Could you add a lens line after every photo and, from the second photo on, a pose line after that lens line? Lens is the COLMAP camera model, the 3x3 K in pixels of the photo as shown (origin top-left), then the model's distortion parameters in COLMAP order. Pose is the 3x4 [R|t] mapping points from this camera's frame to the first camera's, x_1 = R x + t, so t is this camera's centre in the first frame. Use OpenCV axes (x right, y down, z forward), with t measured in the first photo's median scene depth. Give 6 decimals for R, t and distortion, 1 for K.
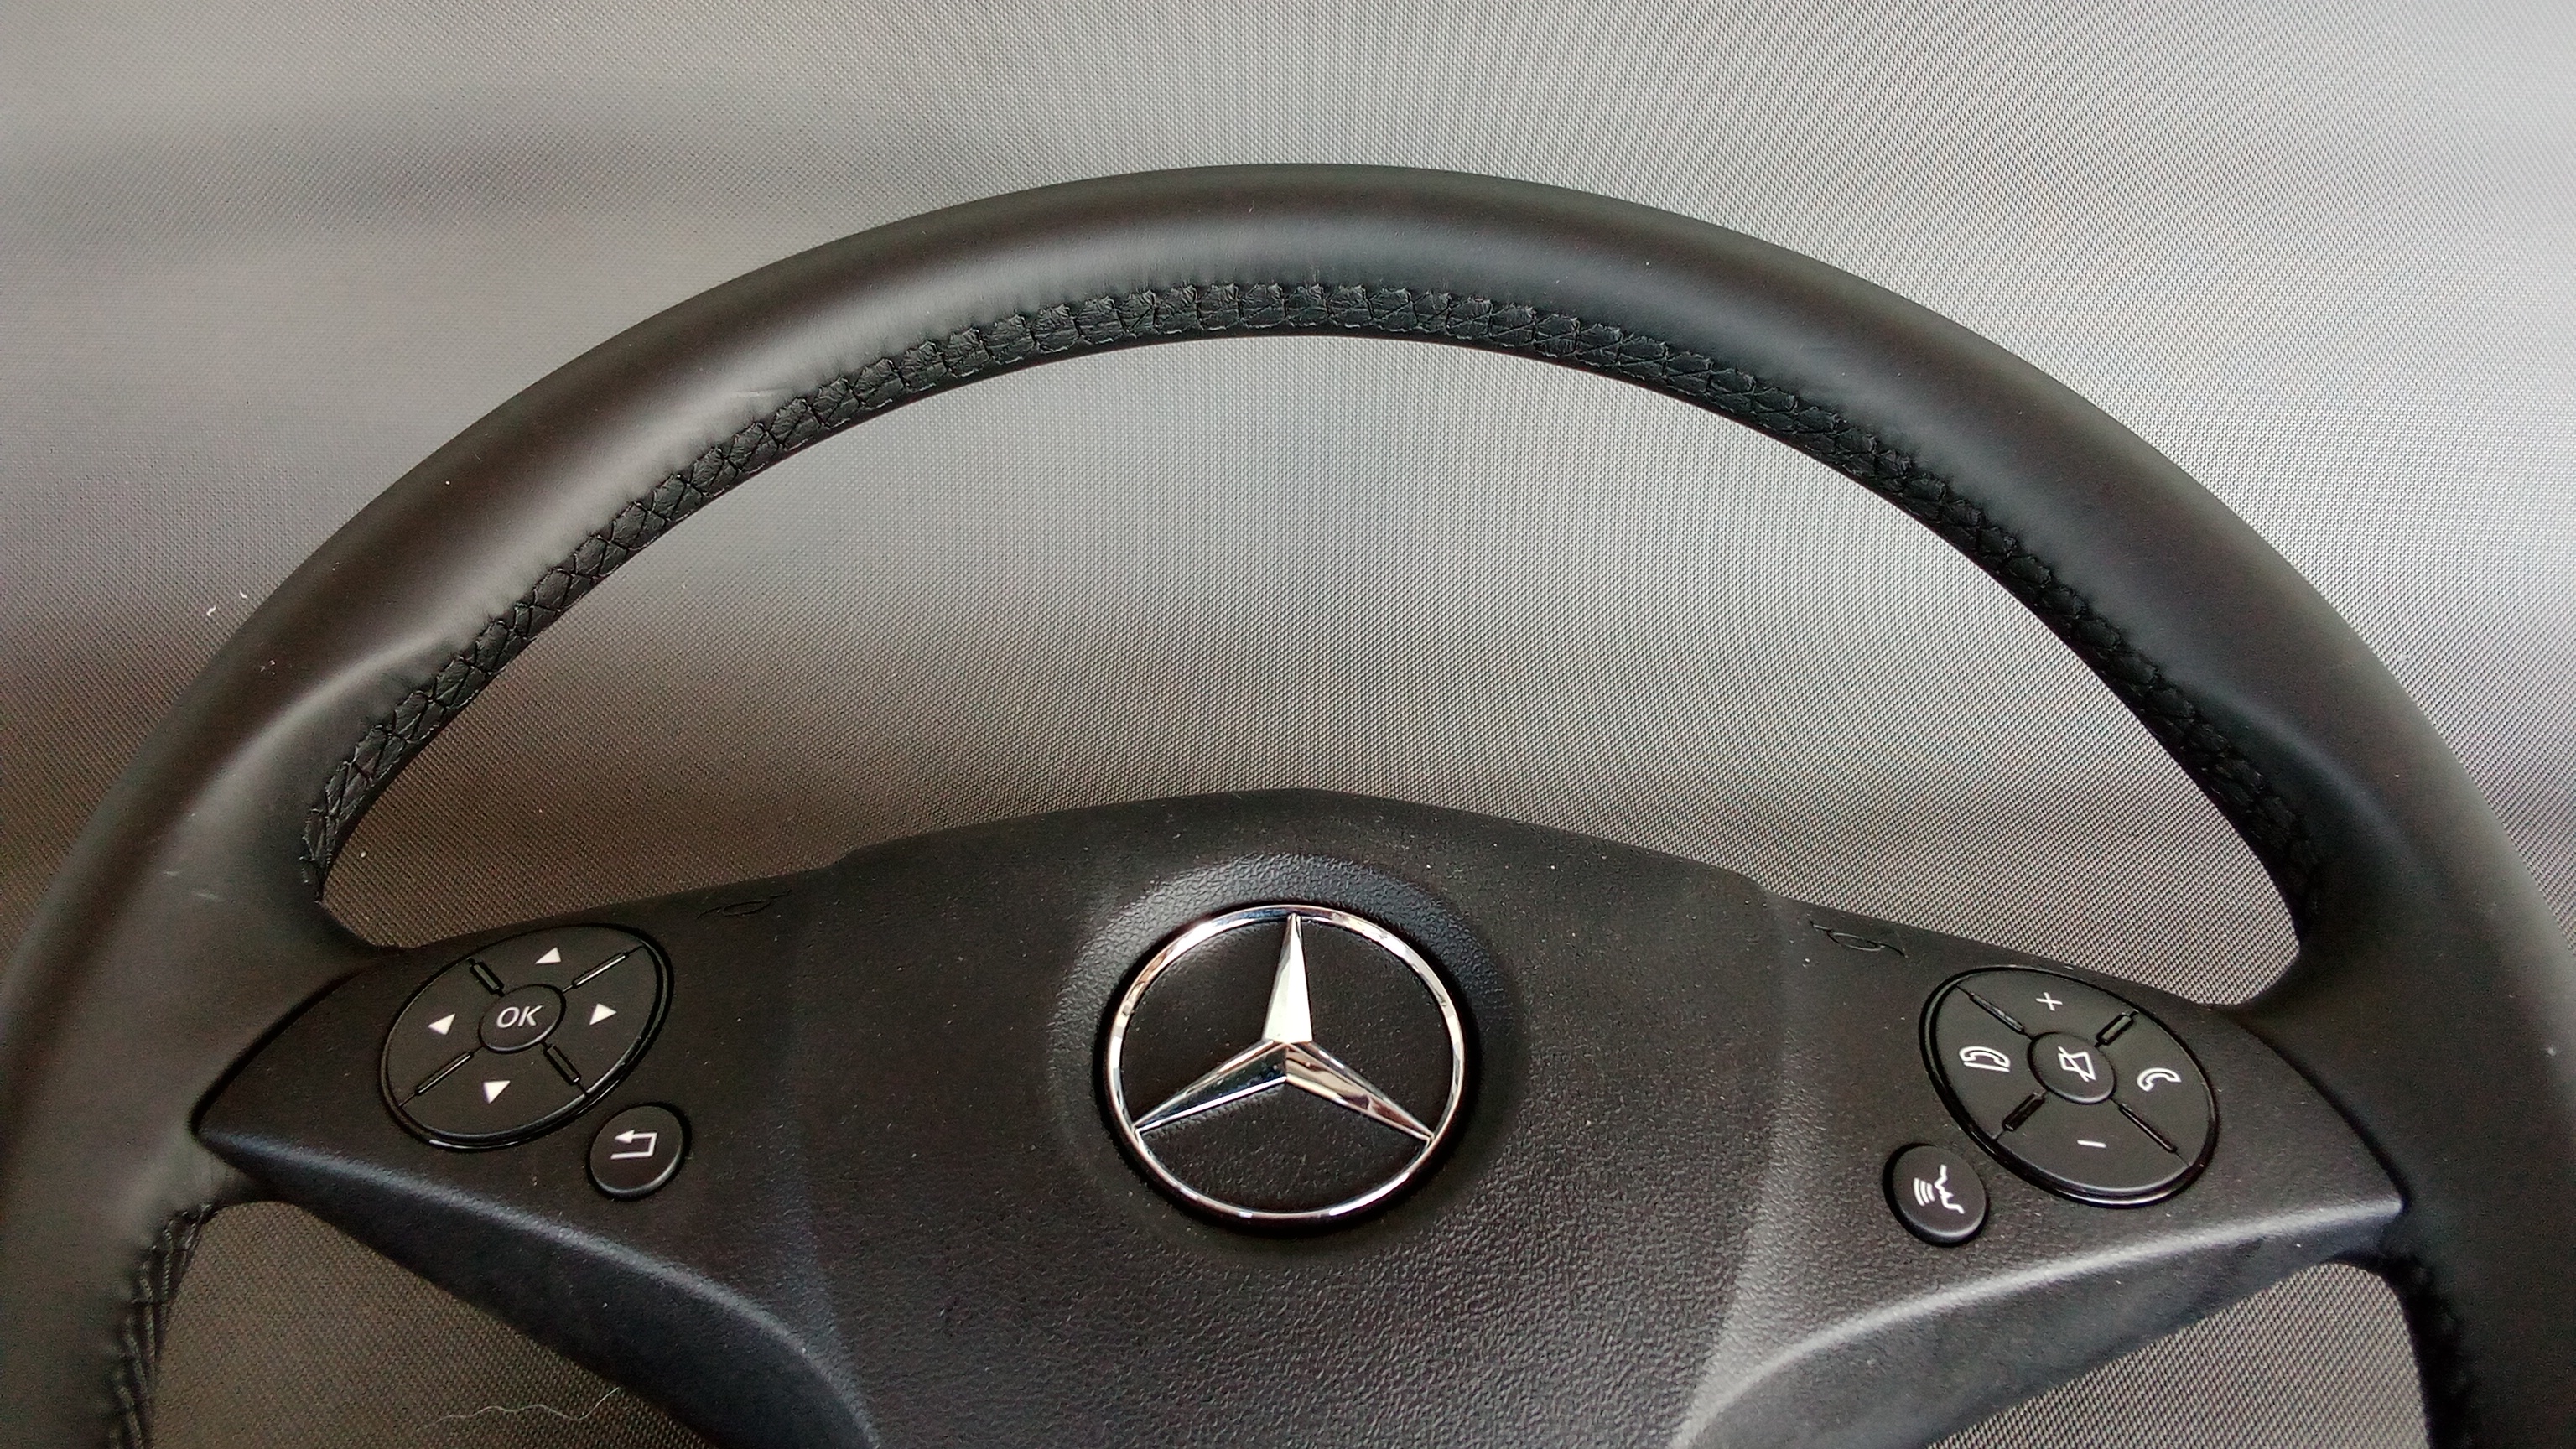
lens RADIAL K [[2018.3, 0, 1308.9], [0, 2018.3, 709.5], [0, 0, 1]] dist [0.046496, -0.093116]
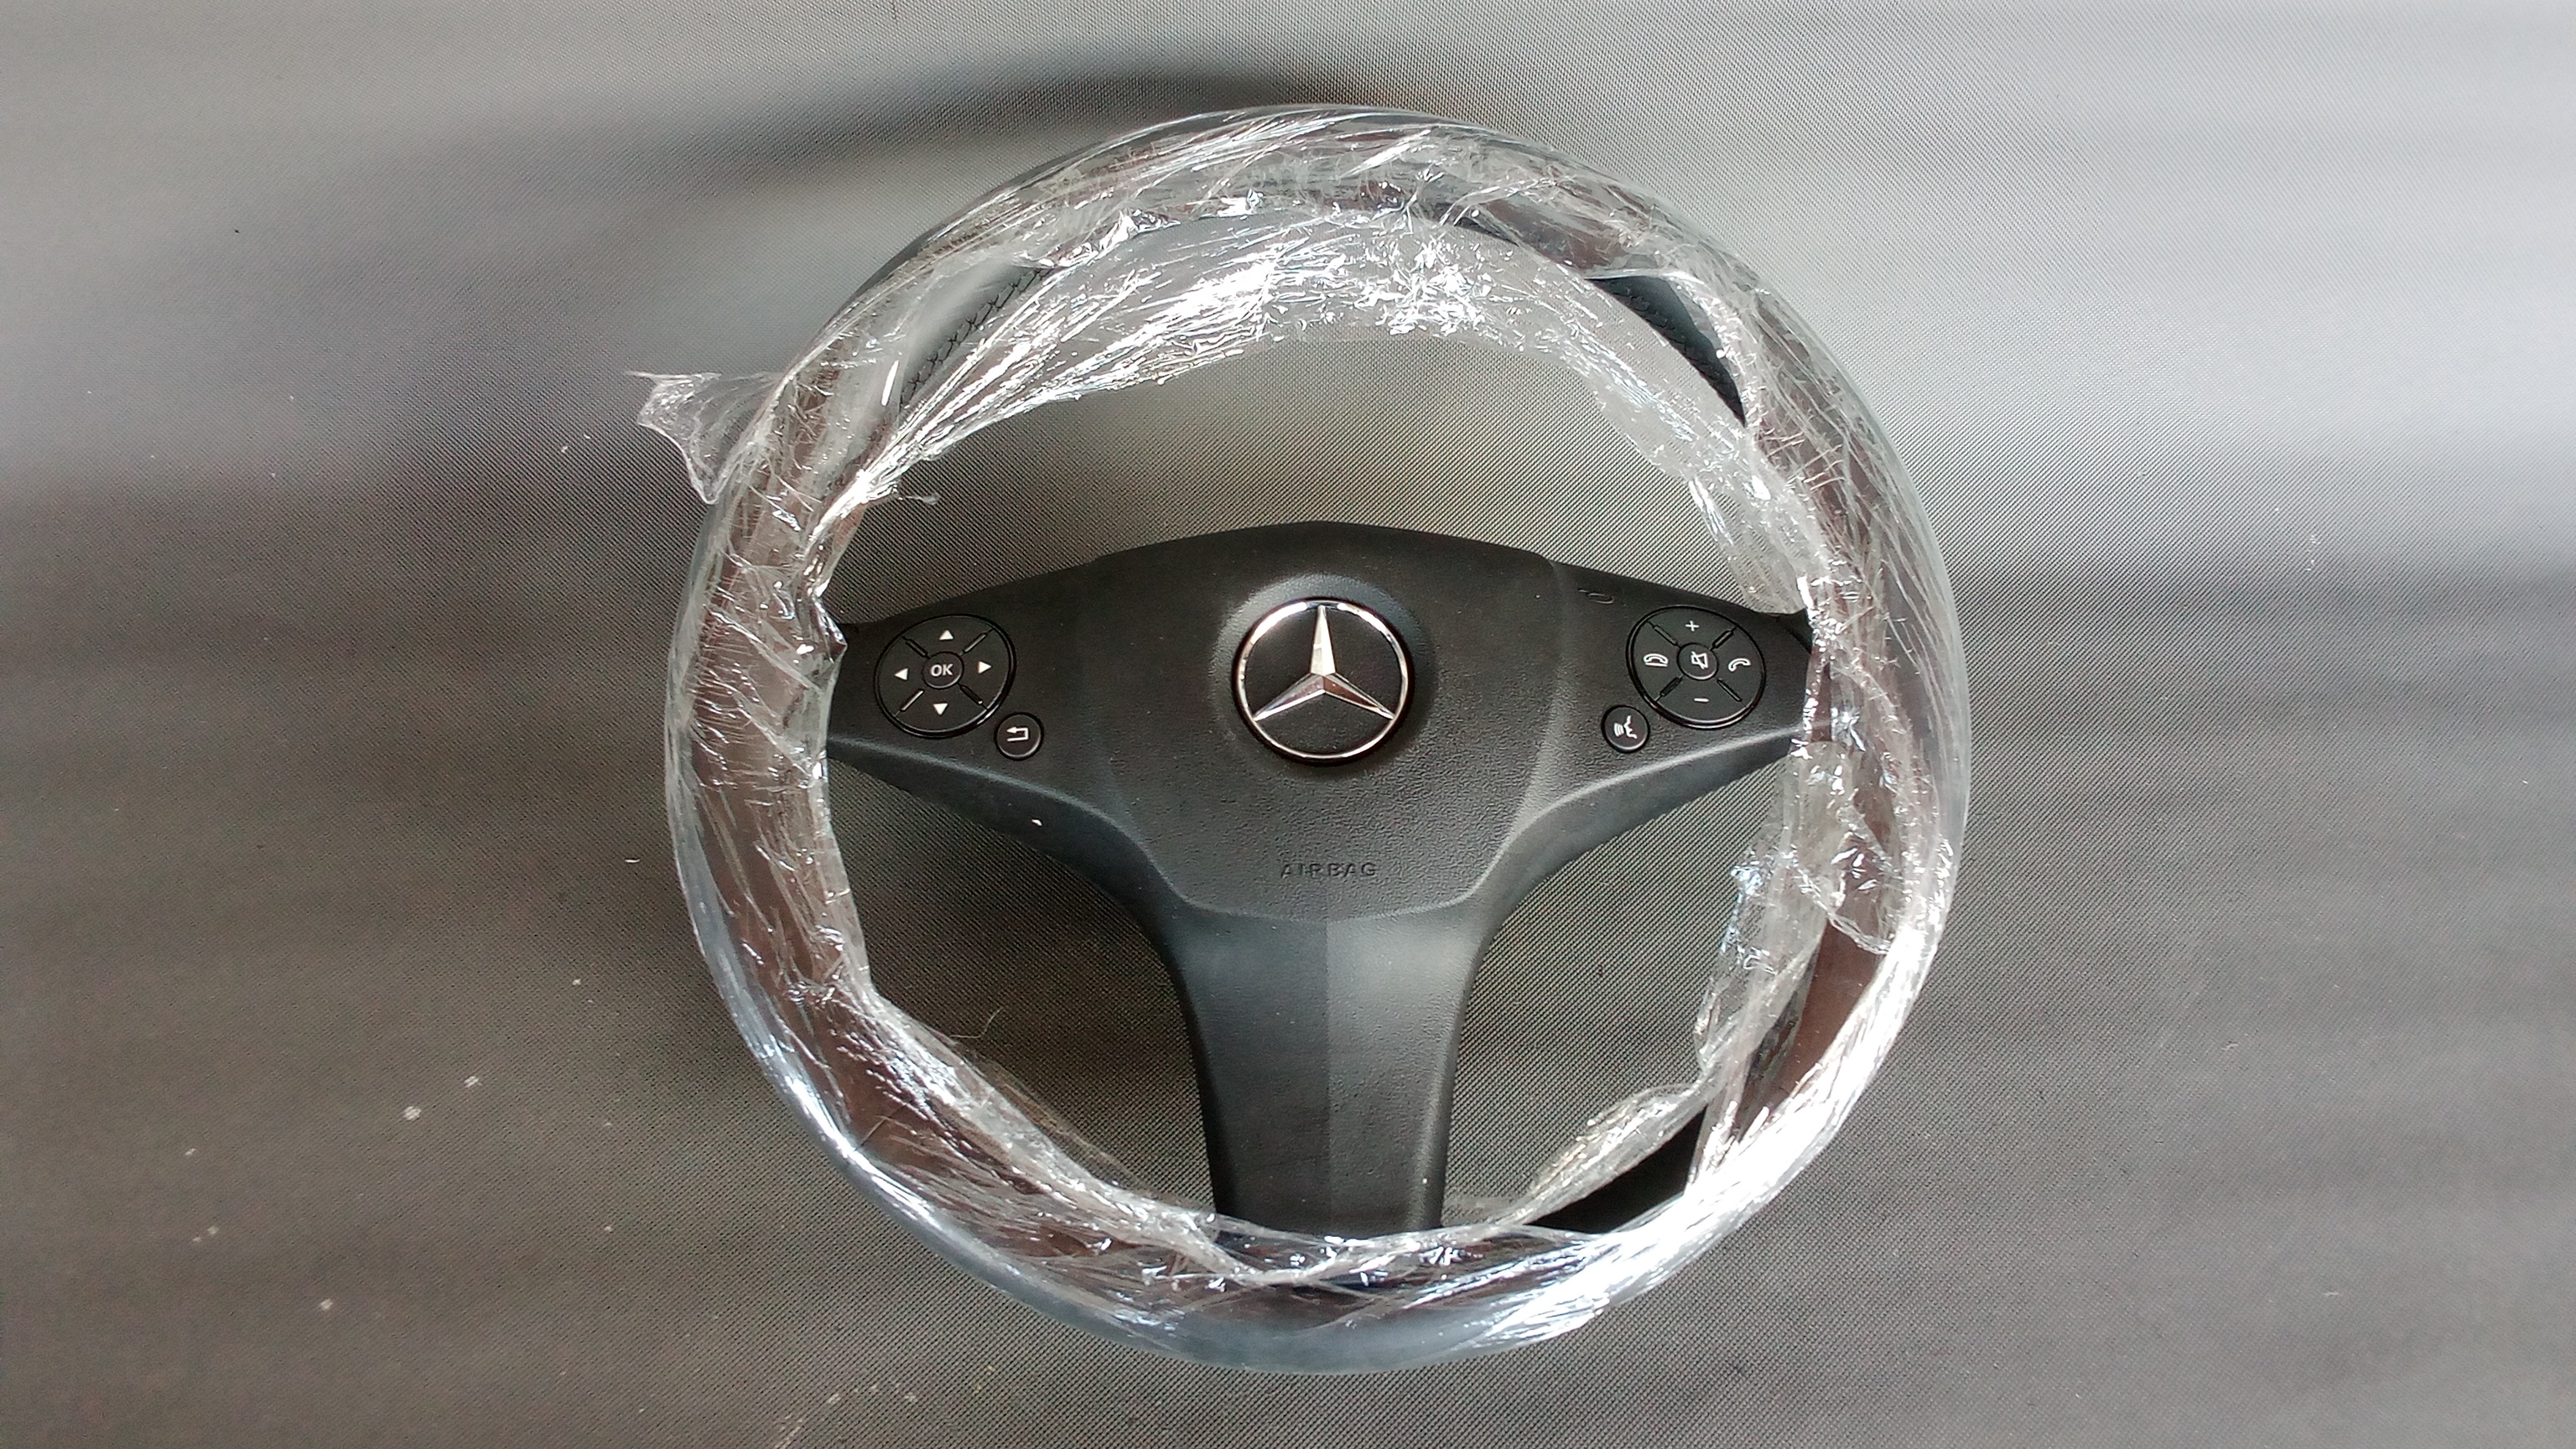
lens RADIAL K [[2018.3, 0, 1308.9], [0, 2018.3, 709.5], [0, 0, 1]] dist [0.046496, -0.093116]
pose [[0.998357, -0.046602, 0.033341, -0.095381], [0.032881, 0.942457, 0.332707, -0.488973], [-0.046928, -0.331064, 0.942441, -0.969733]]
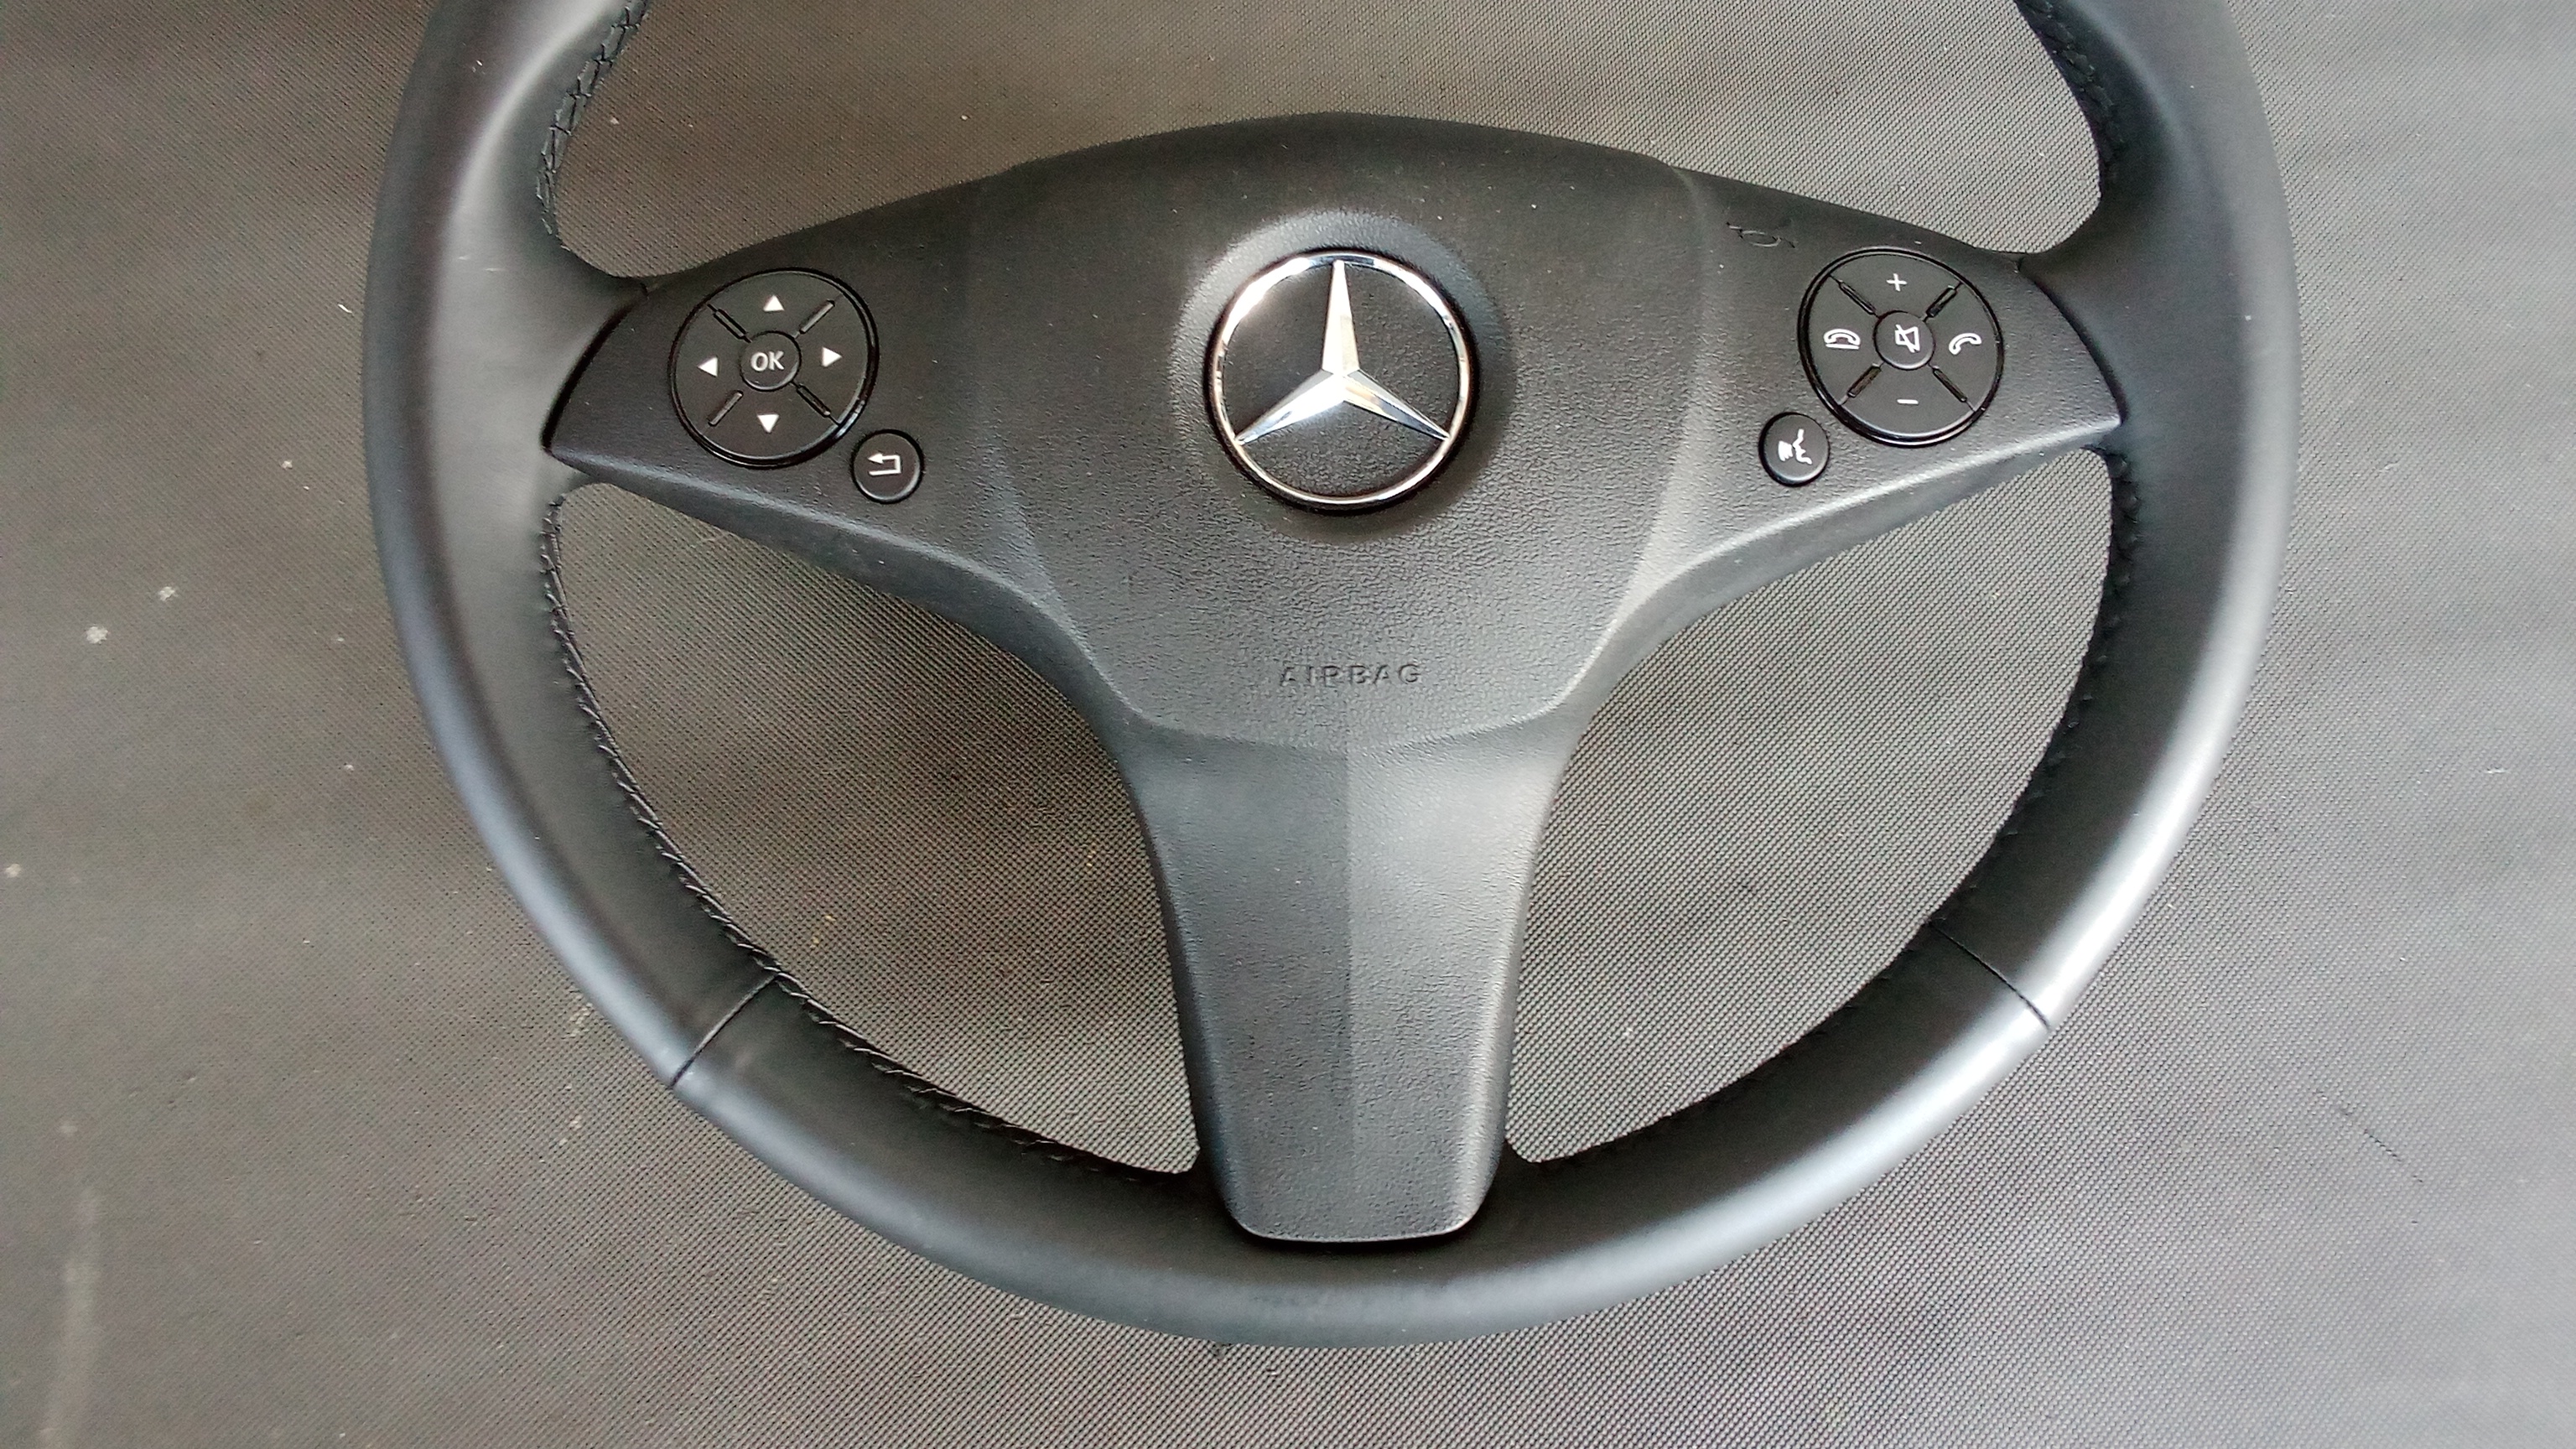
lens RADIAL K [[2018.3, 0, 1308.9], [0, 2018.3, 709.5], [0, 0, 1]] dist [0.046496, -0.093116]
pose [[0.998142, -0.058098, 0.018344, -0.070809], [0.037524, 0.823443, 0.566157, -0.421815], [-0.047998, -0.564417, 0.824093, -0.268147]]
